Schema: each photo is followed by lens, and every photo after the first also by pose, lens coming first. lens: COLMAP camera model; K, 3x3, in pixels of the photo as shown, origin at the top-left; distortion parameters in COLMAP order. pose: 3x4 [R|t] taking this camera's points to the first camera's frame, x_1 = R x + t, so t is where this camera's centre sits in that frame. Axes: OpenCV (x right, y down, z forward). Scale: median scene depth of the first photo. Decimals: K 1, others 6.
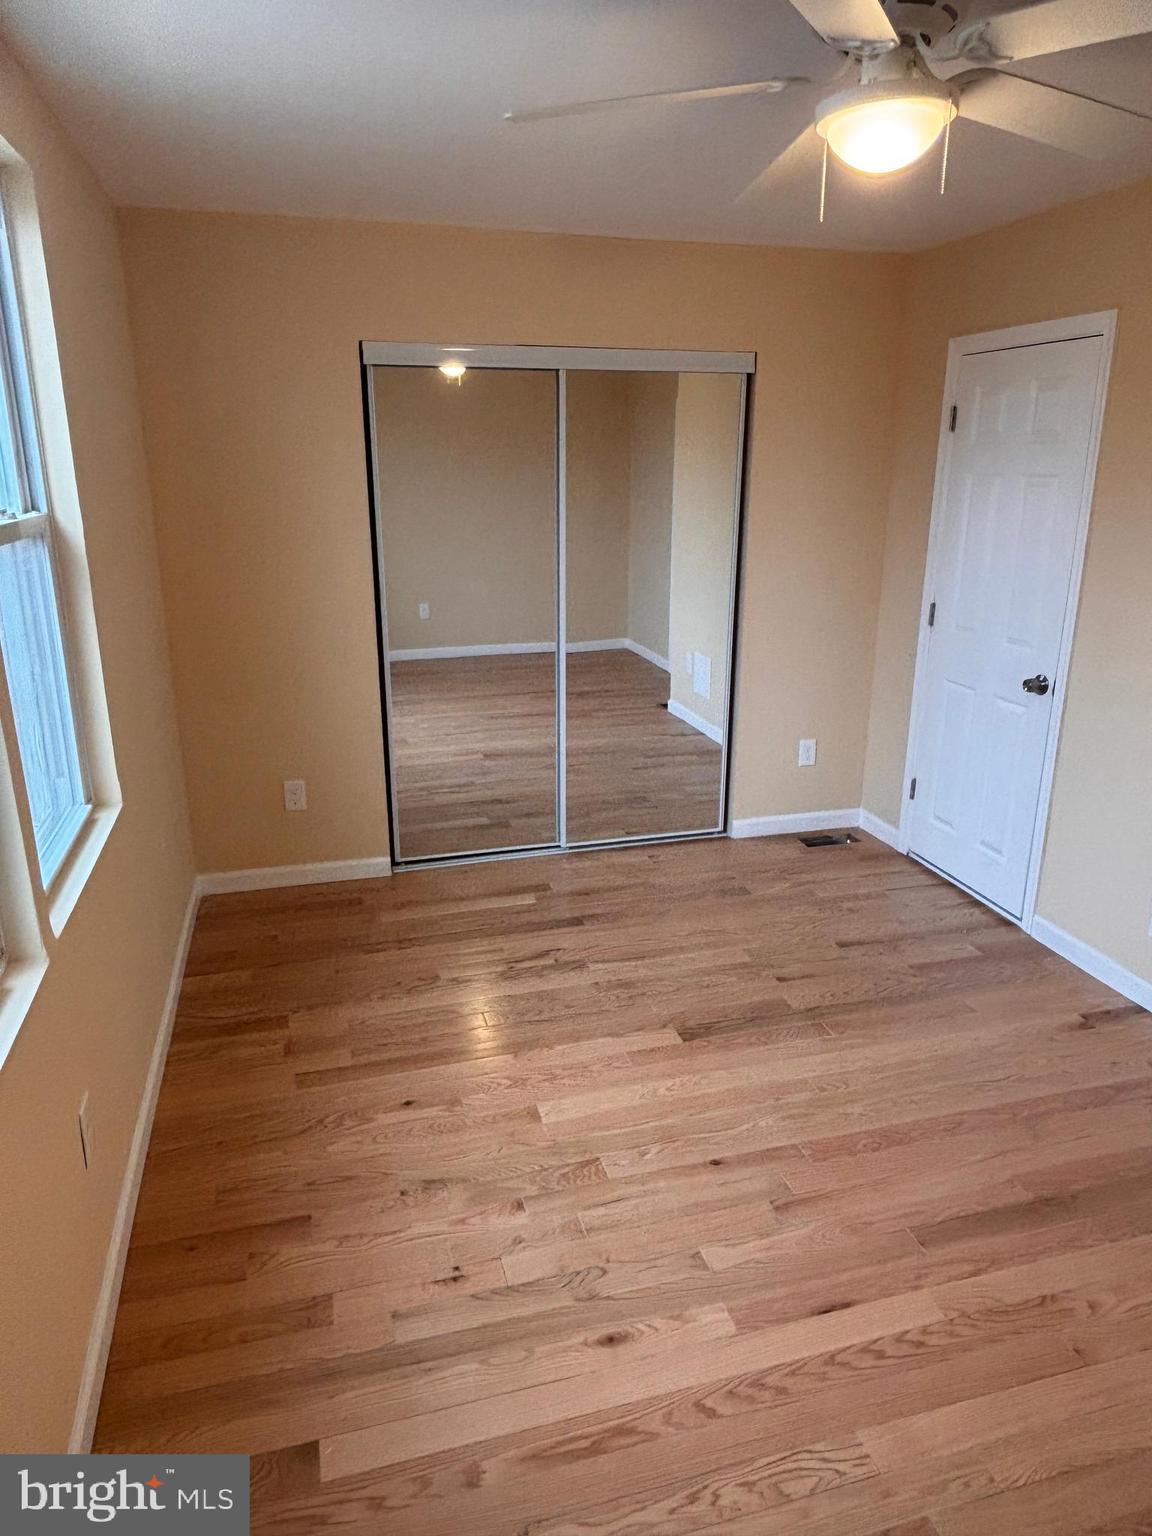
lens RADIAL K [[997.0, 0, 575.2], [0, 997.0, 766.8], [0, 0, 1]] dist [-0.013025, -0.006121]
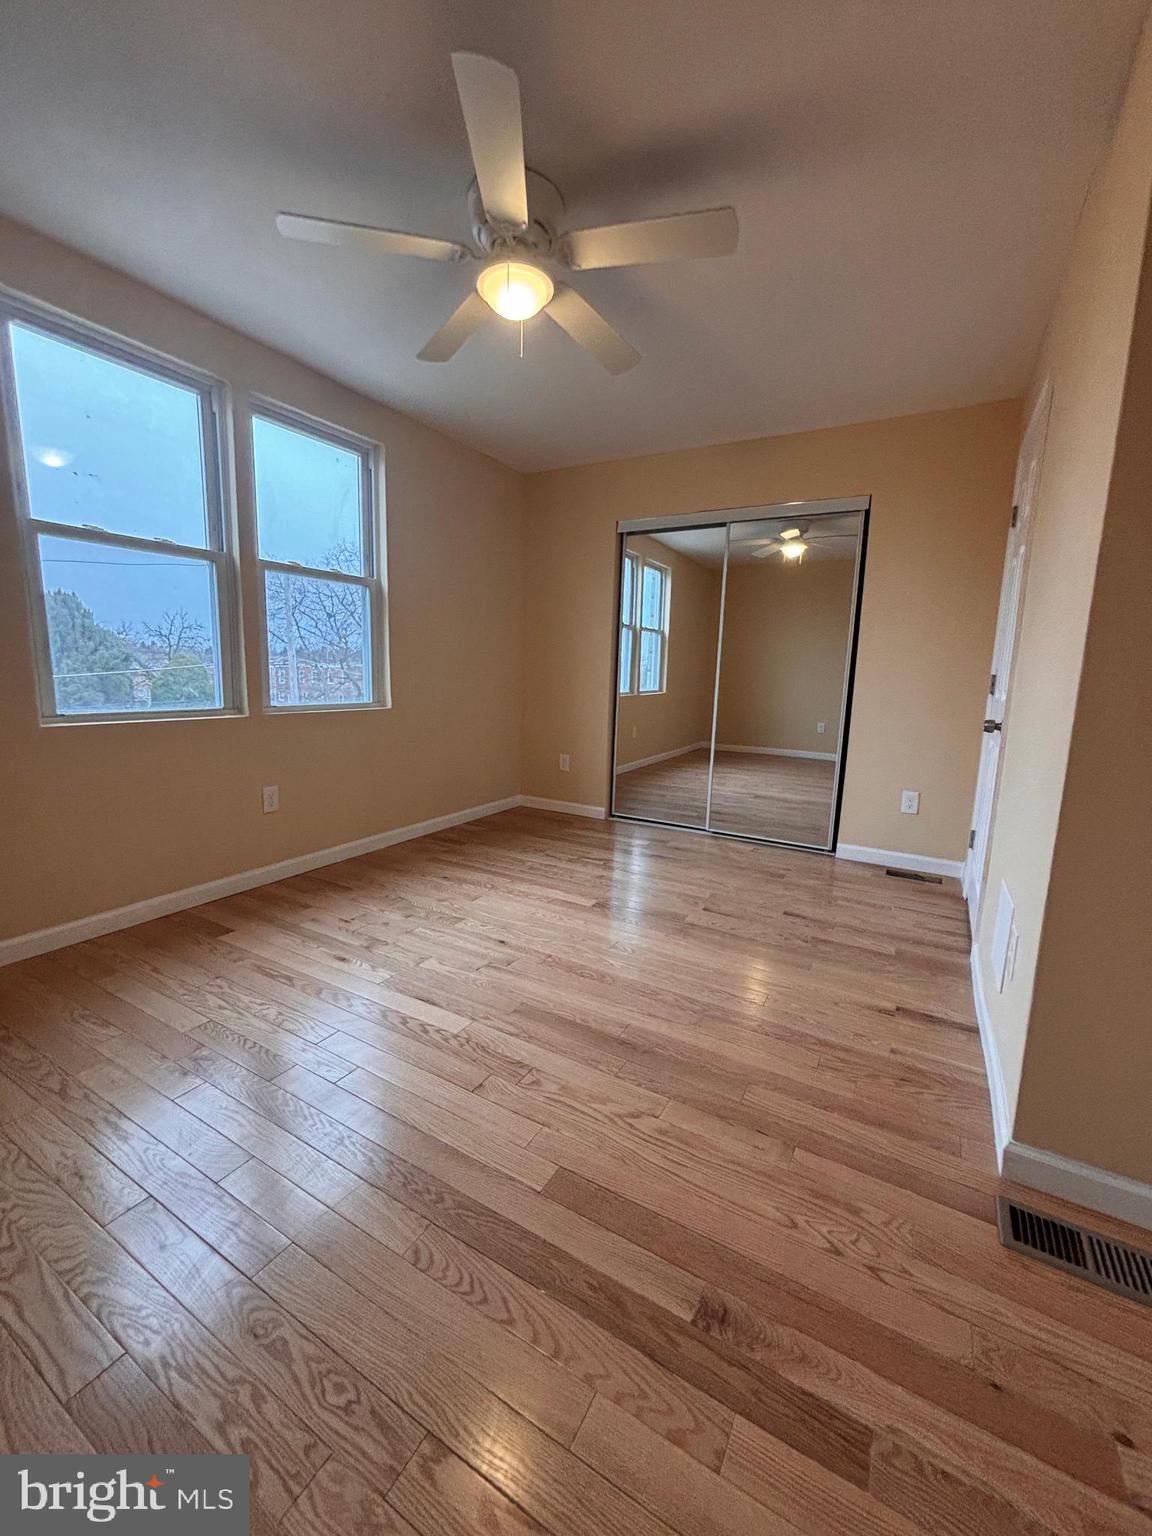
lens RADIAL K [[613.2, 0, 578.0], [0, 613.2, 765.1], [0, 0, 1]] dist [-0.001877, -0.000009]
pose [[0.700862, 0.129635, -0.701418, 0.703110], [-0.235728, 0.970191, -0.056232, 0.118951], [0.673220, 0.204755, 0.710528, 0.259309]]
